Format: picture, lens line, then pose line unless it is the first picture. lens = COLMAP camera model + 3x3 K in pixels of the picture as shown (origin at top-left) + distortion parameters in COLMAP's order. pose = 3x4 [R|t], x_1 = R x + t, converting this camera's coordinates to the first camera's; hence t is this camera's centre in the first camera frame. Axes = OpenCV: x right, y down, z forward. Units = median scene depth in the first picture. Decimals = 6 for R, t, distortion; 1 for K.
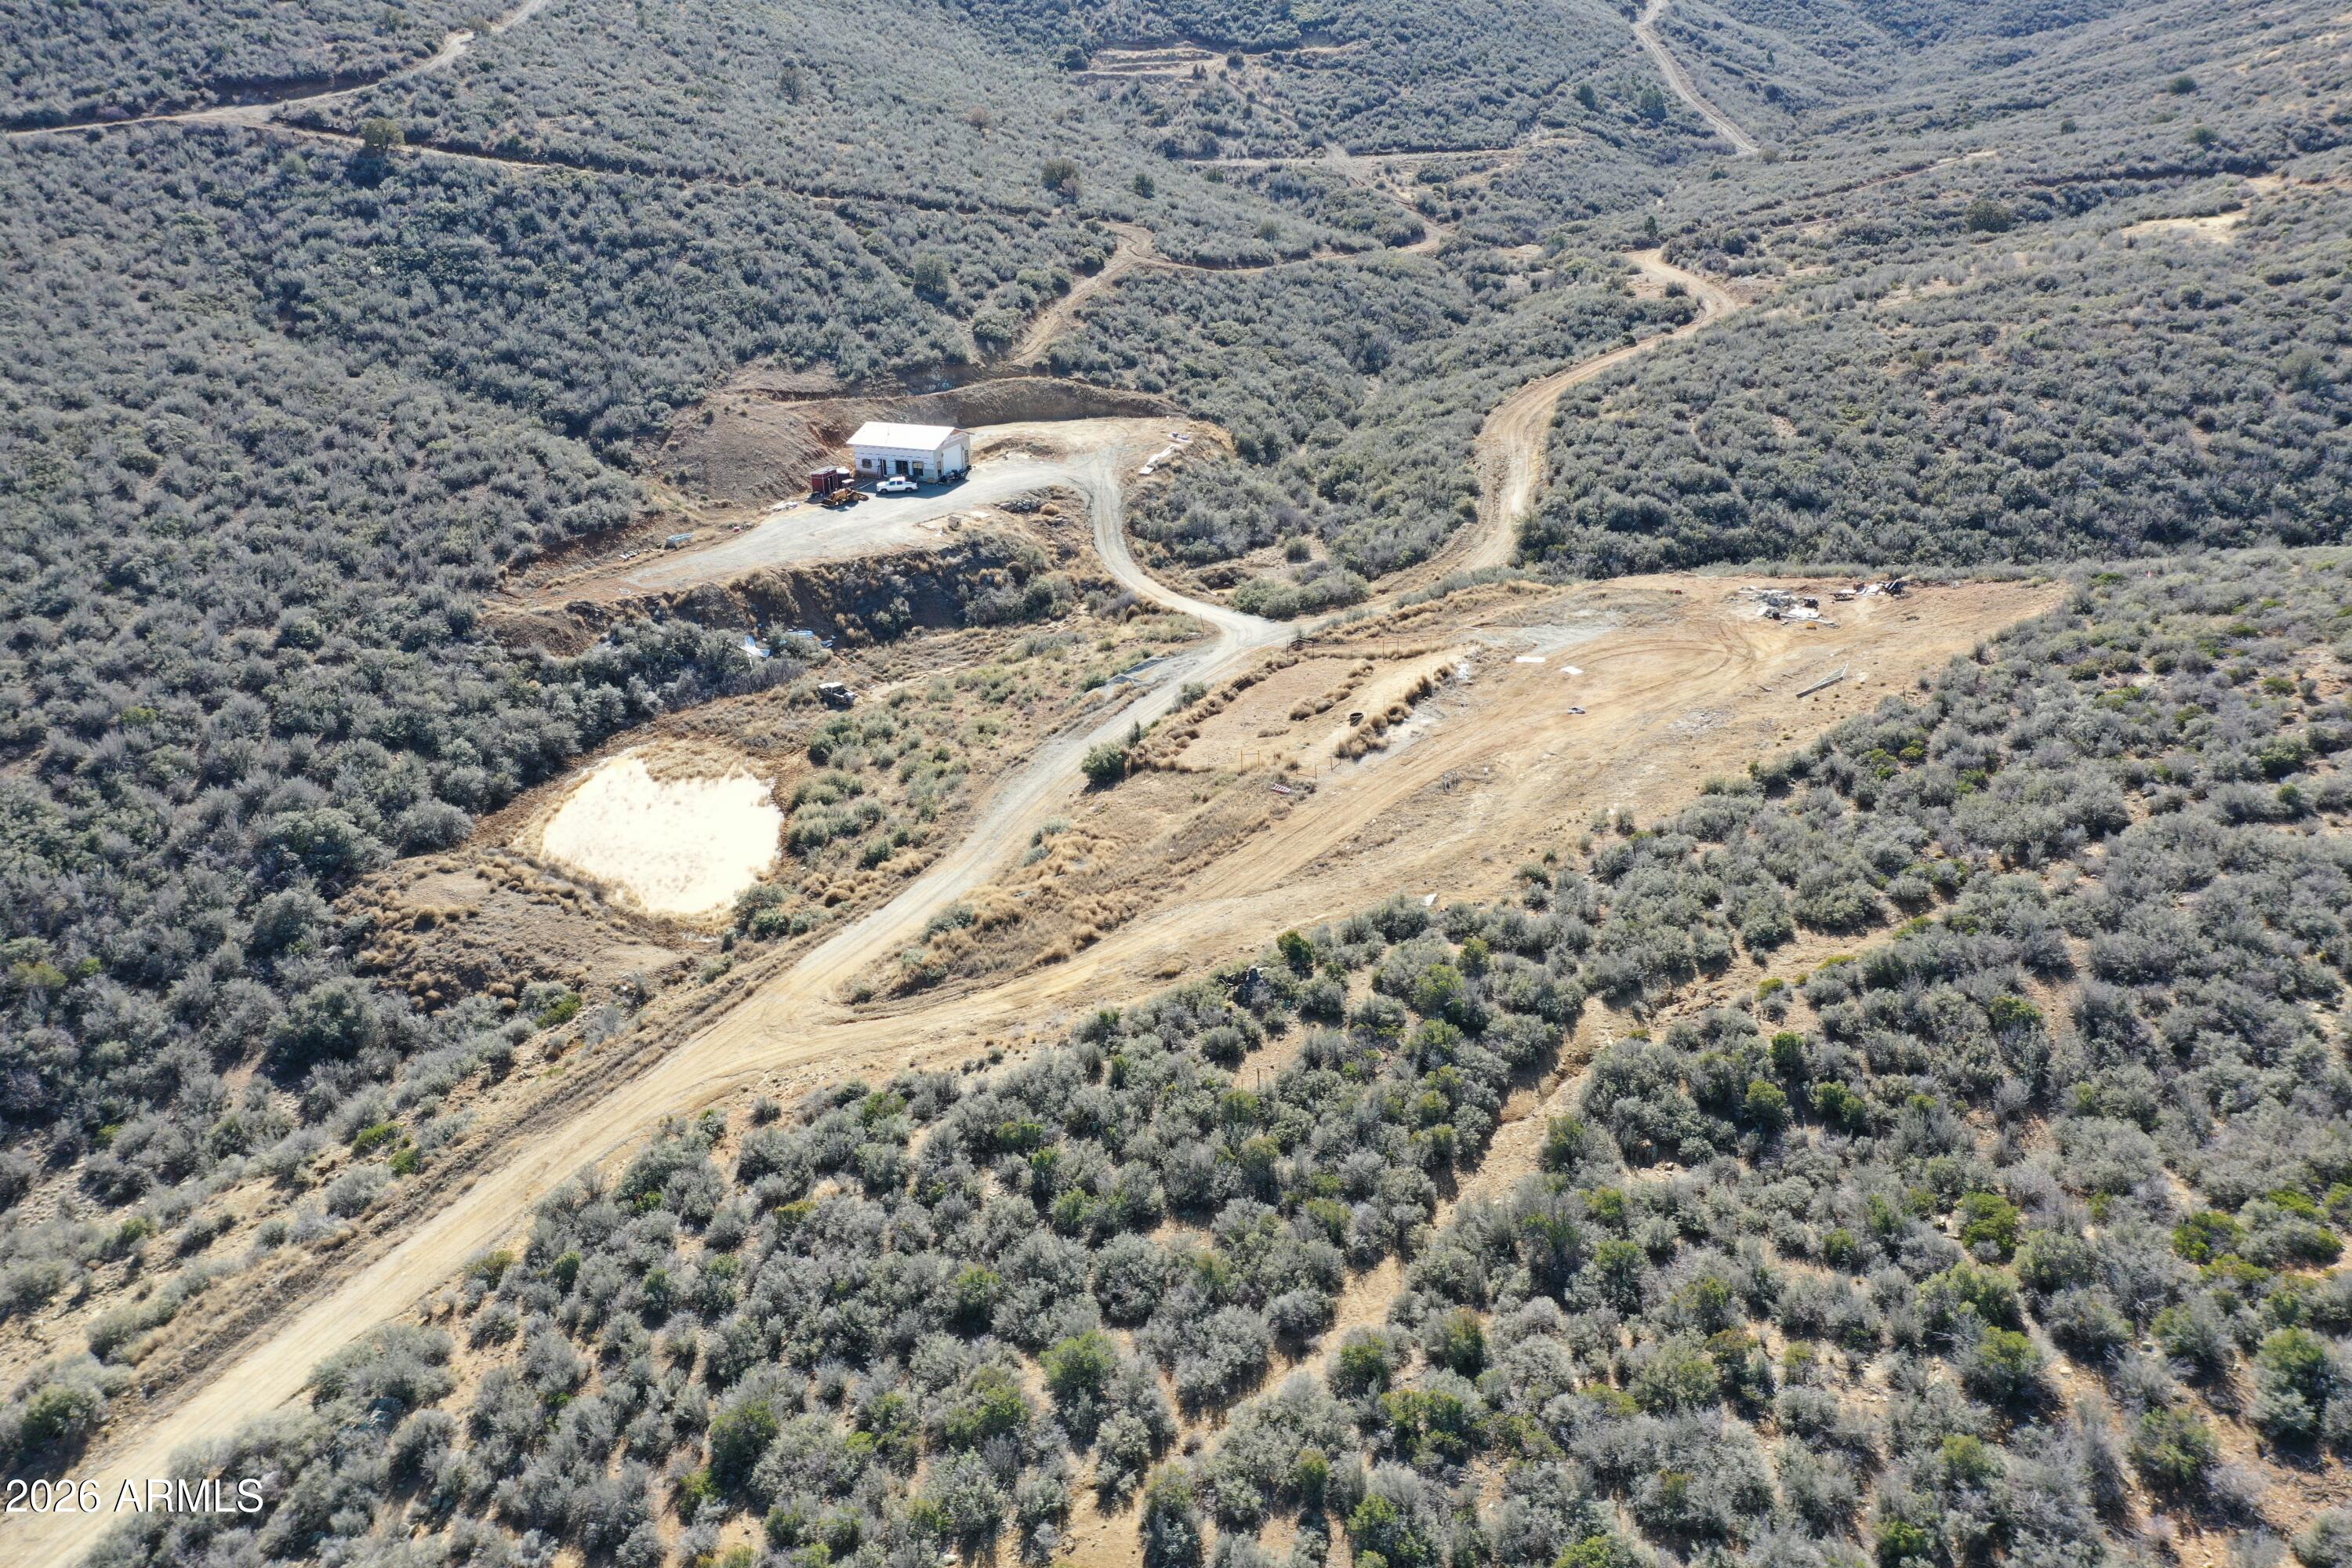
lens RADIAL K [[1846.2, 0, 1172.2], [0, 1846.2, 792.1], [0, 0, 1]] dist [-0.006048, 0.002998]
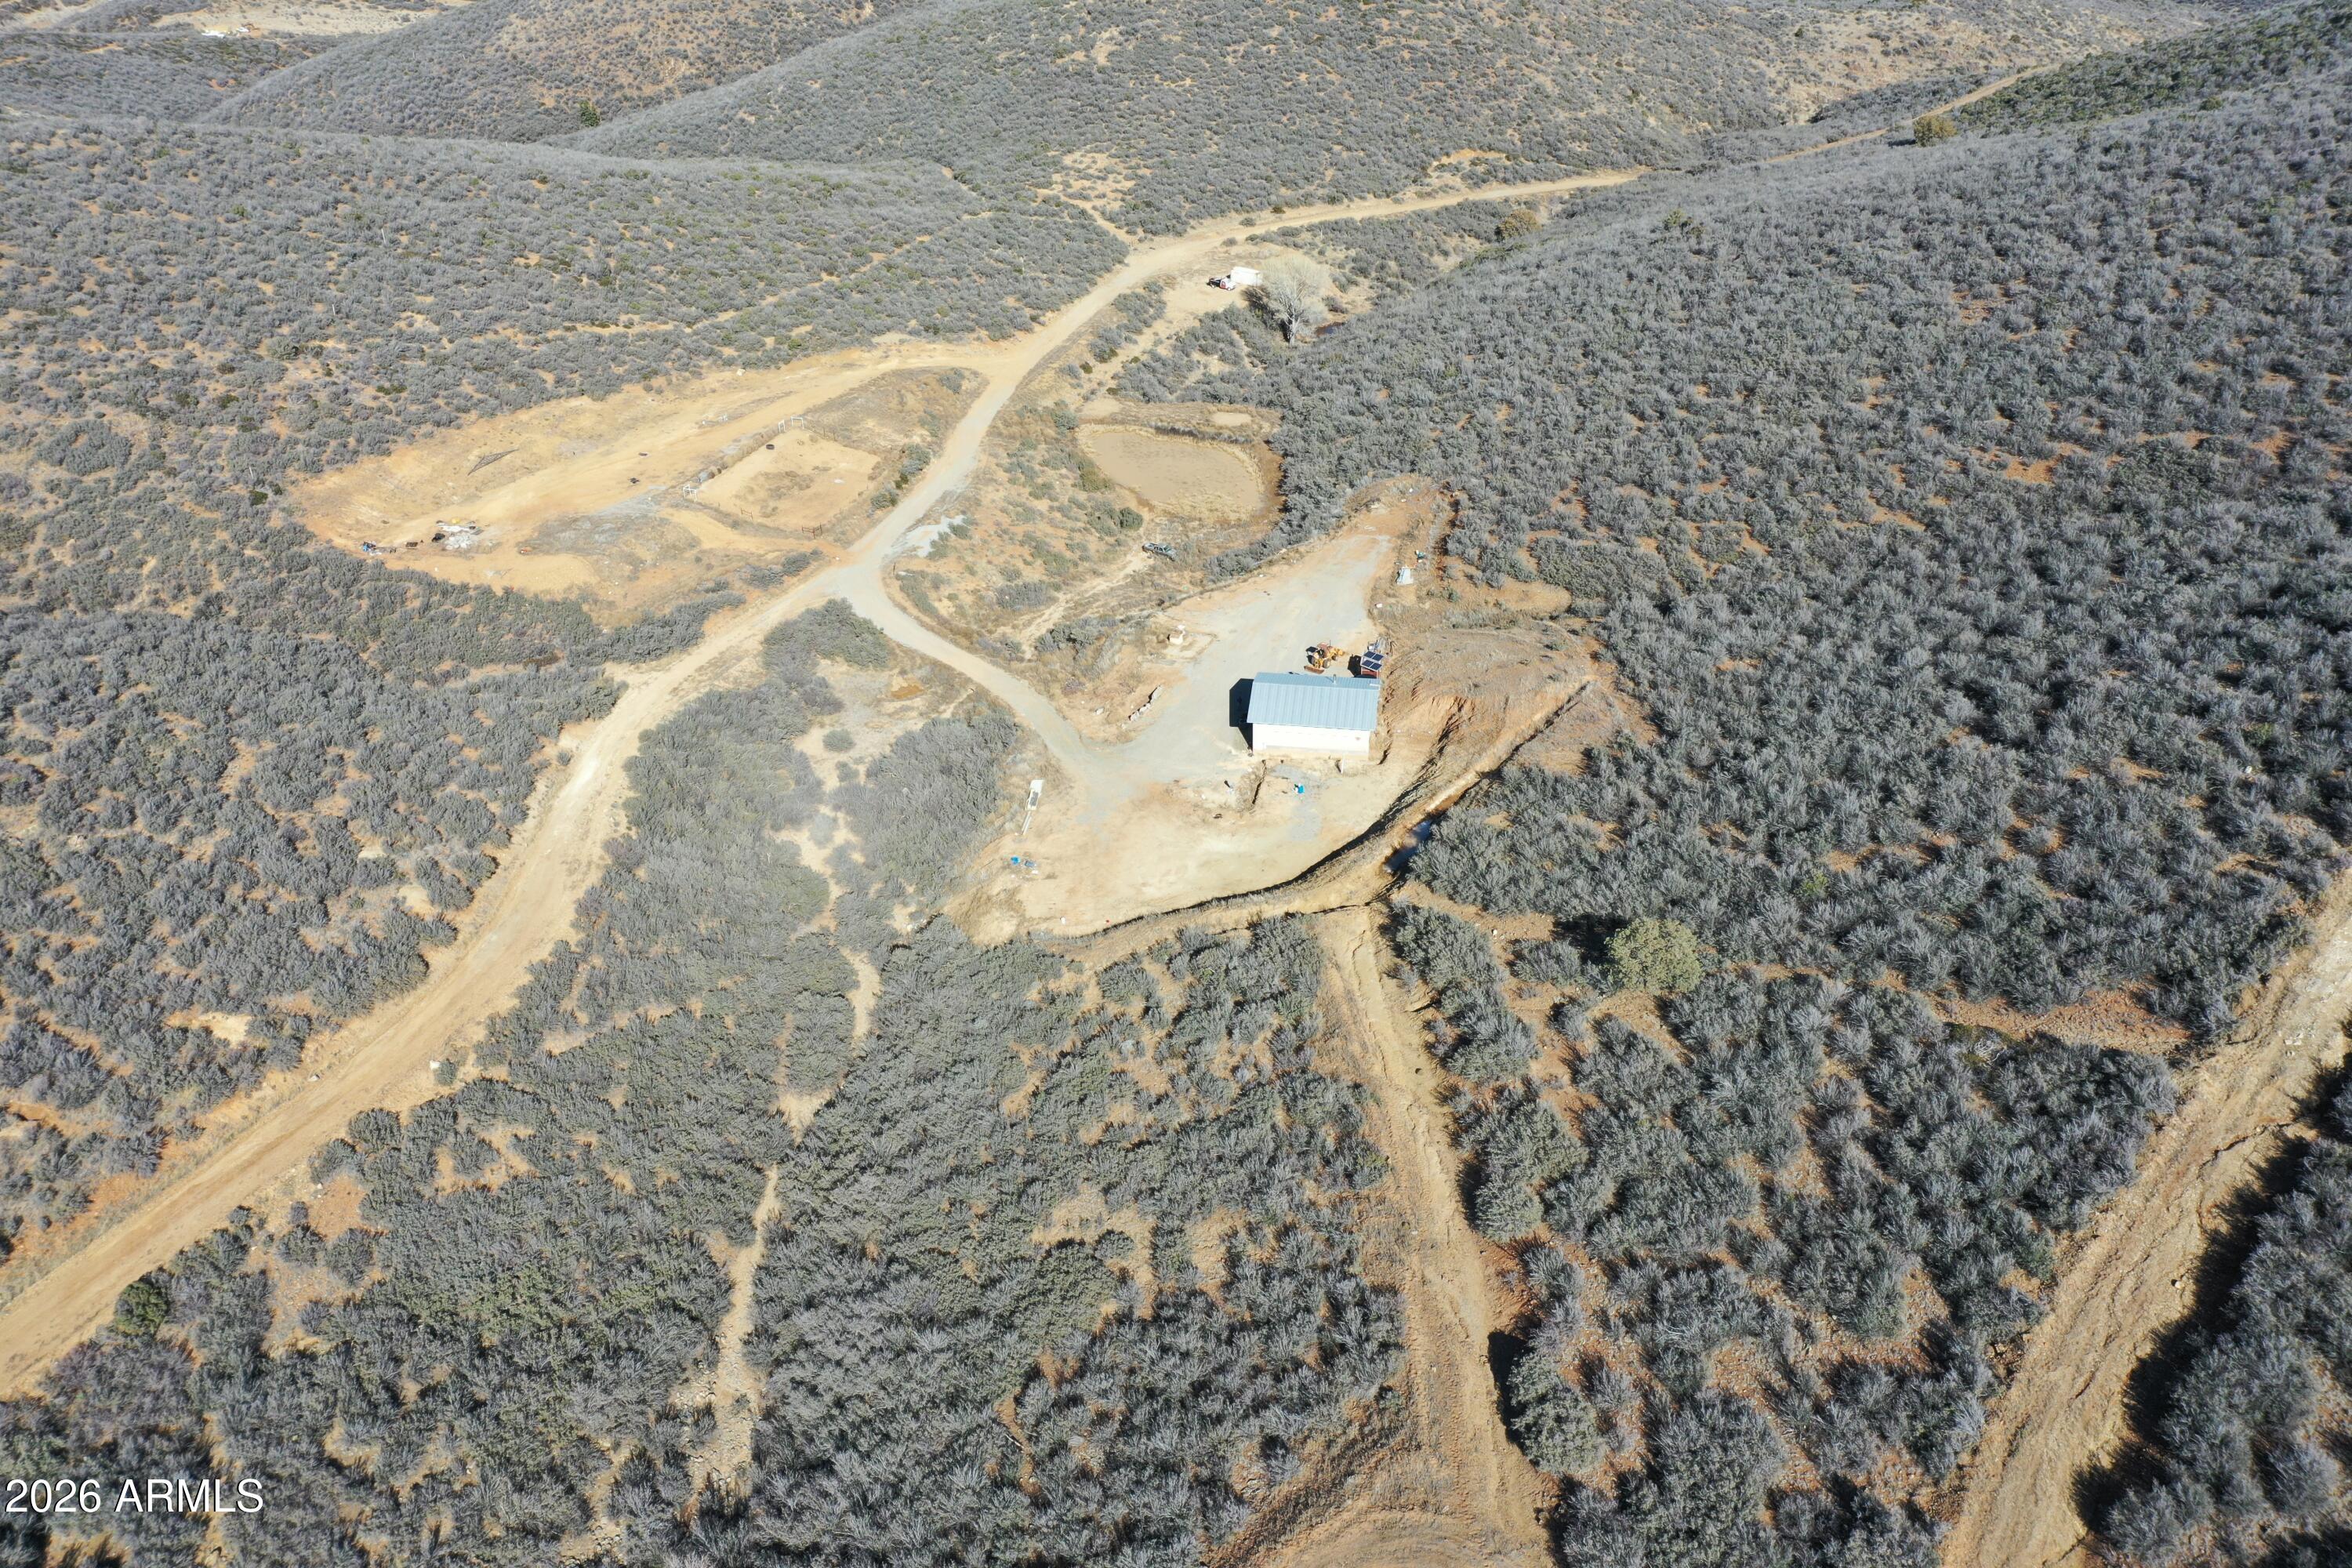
lens RADIAL K [[1846.2, 0, 1170.1], [0, 1846.2, 786.9], [0, 0, 1]] dist [-0.006048, 0.002998]
pose [[-0.963075, 0.182922, -0.197548, 0.102480], [-0.061084, 0.566156, 0.822032, -0.973424], [0.262211, 0.803746, -0.534077, 1.687392]]
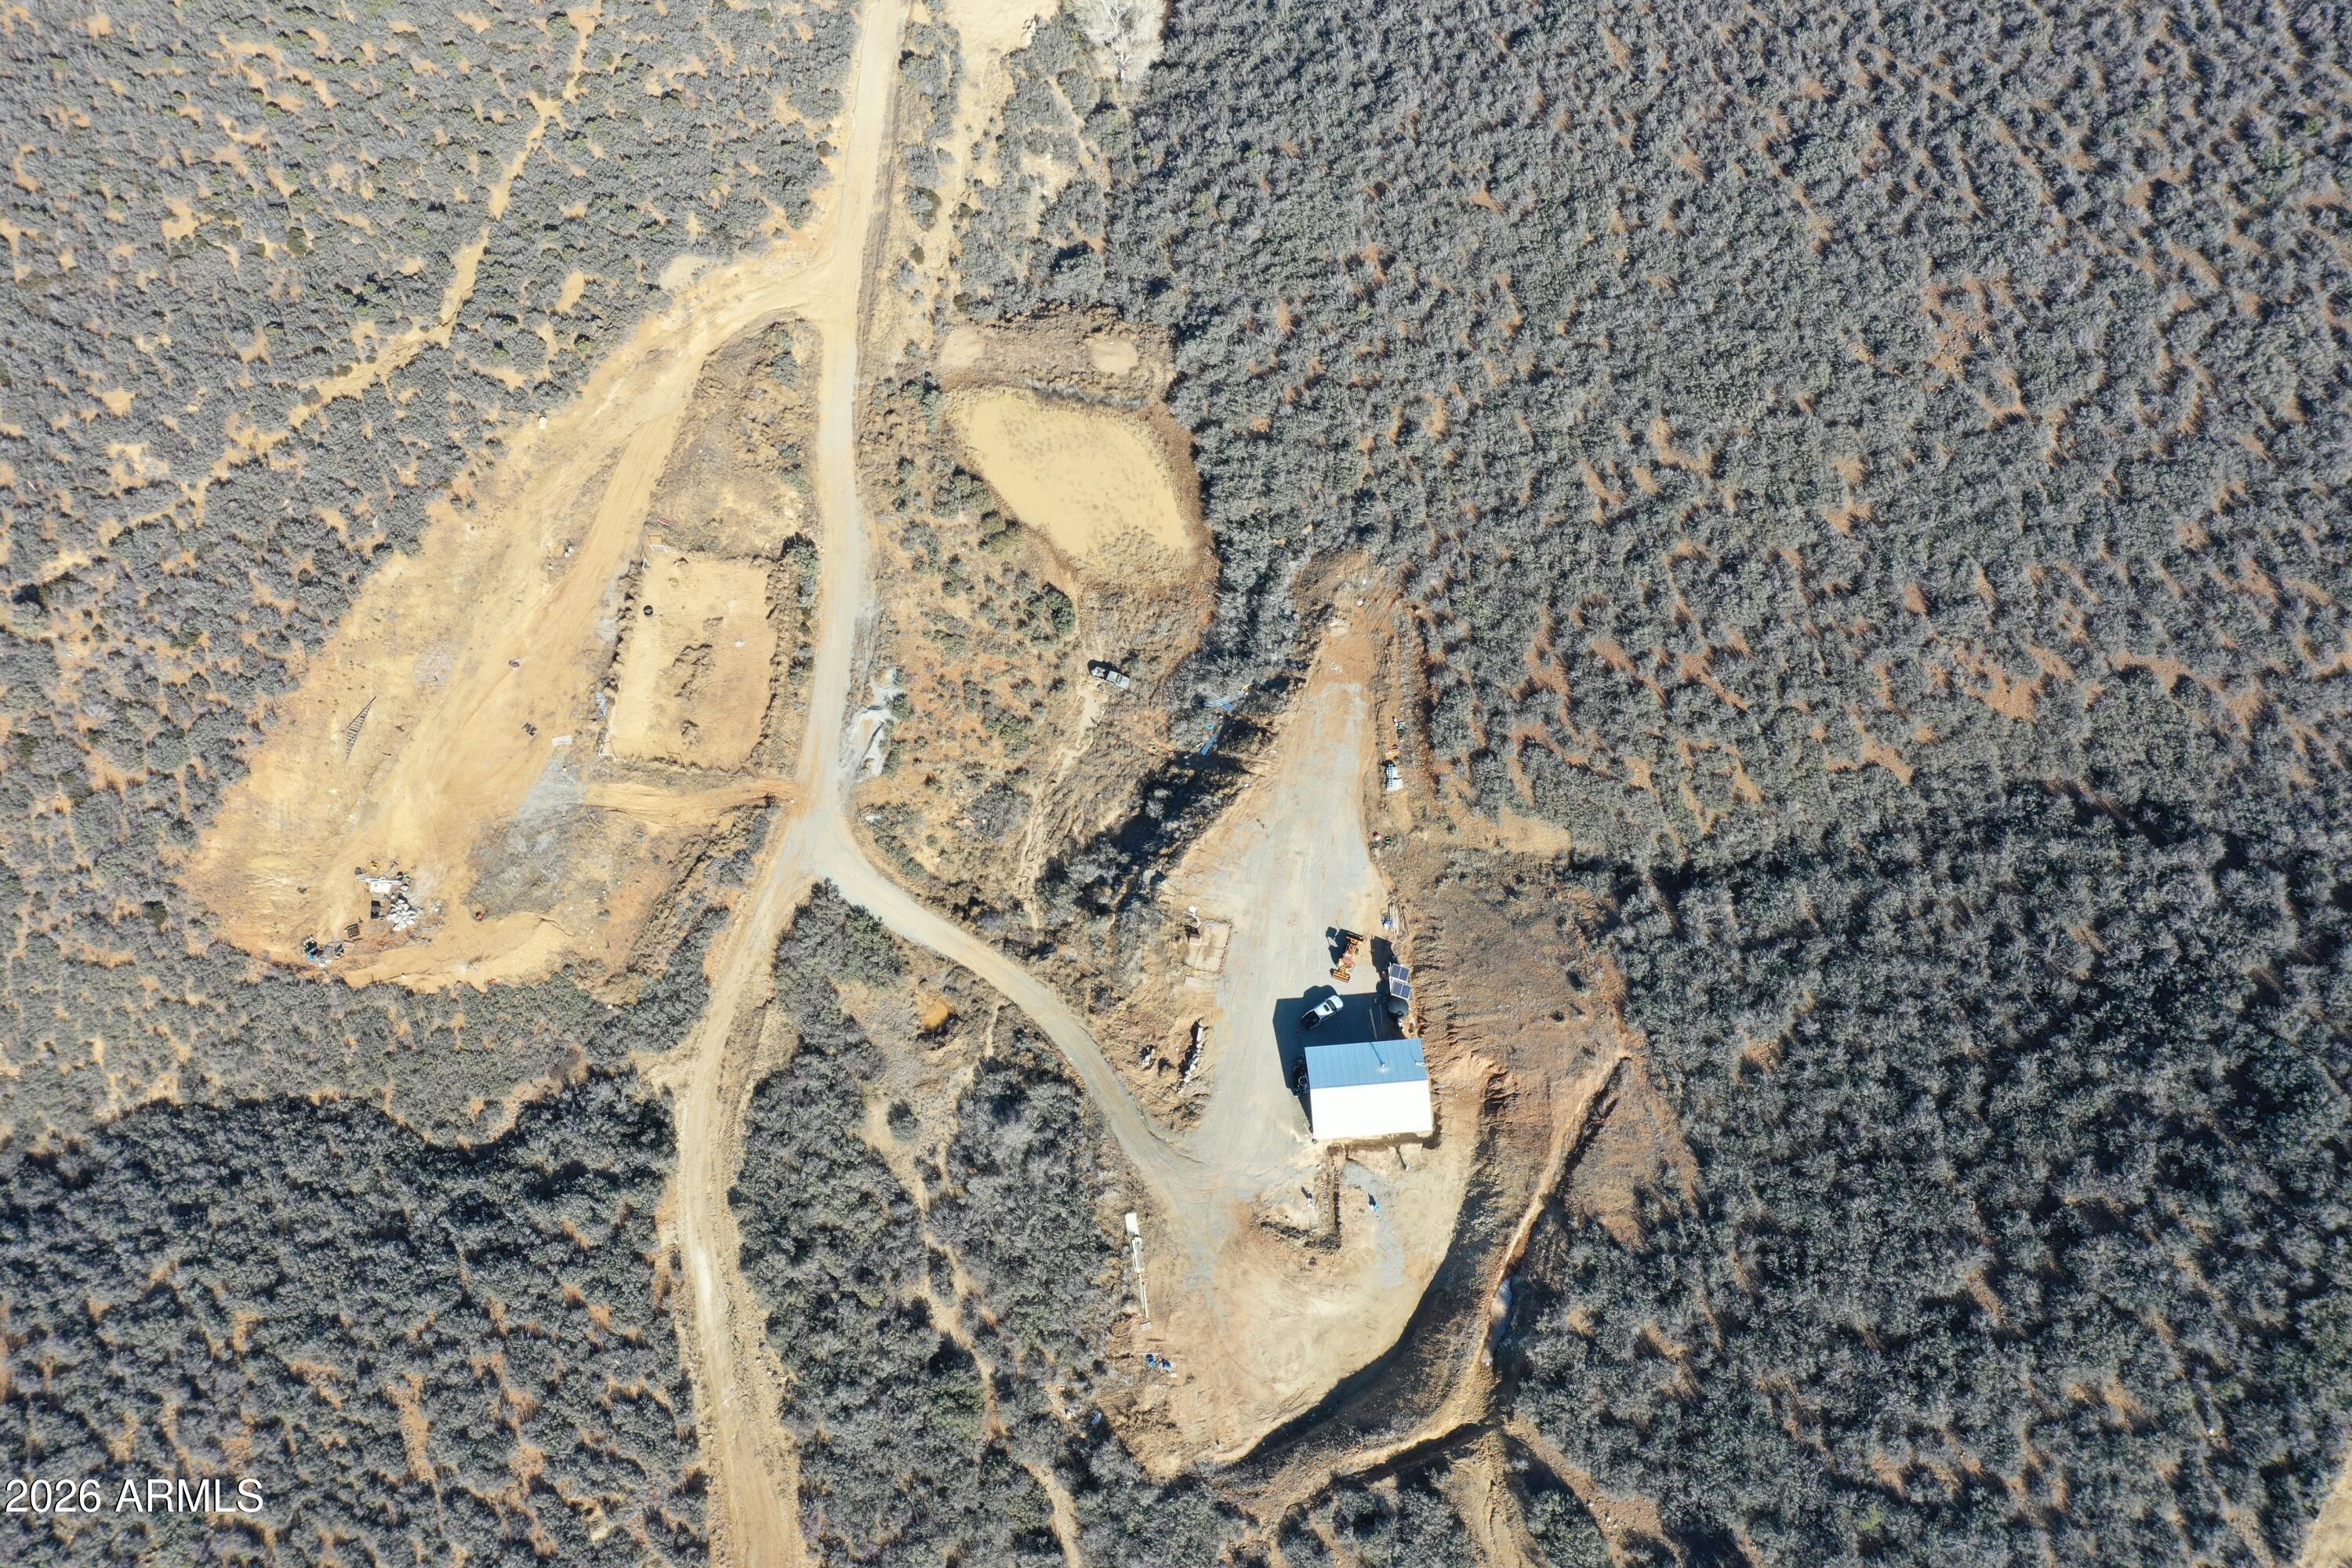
lens RADIAL K [[1846.2, 0, 1171.2], [0, 1846.2, 770.2], [0, 0, 1]] dist [-0.006048, 0.002998]
pose [[-0.878882, 0.457254, -0.135963, -0.010997], [-0.150147, 0.005376, 0.988649, -1.212575], [0.452795, 0.889320, 0.063930, 0.895040]]
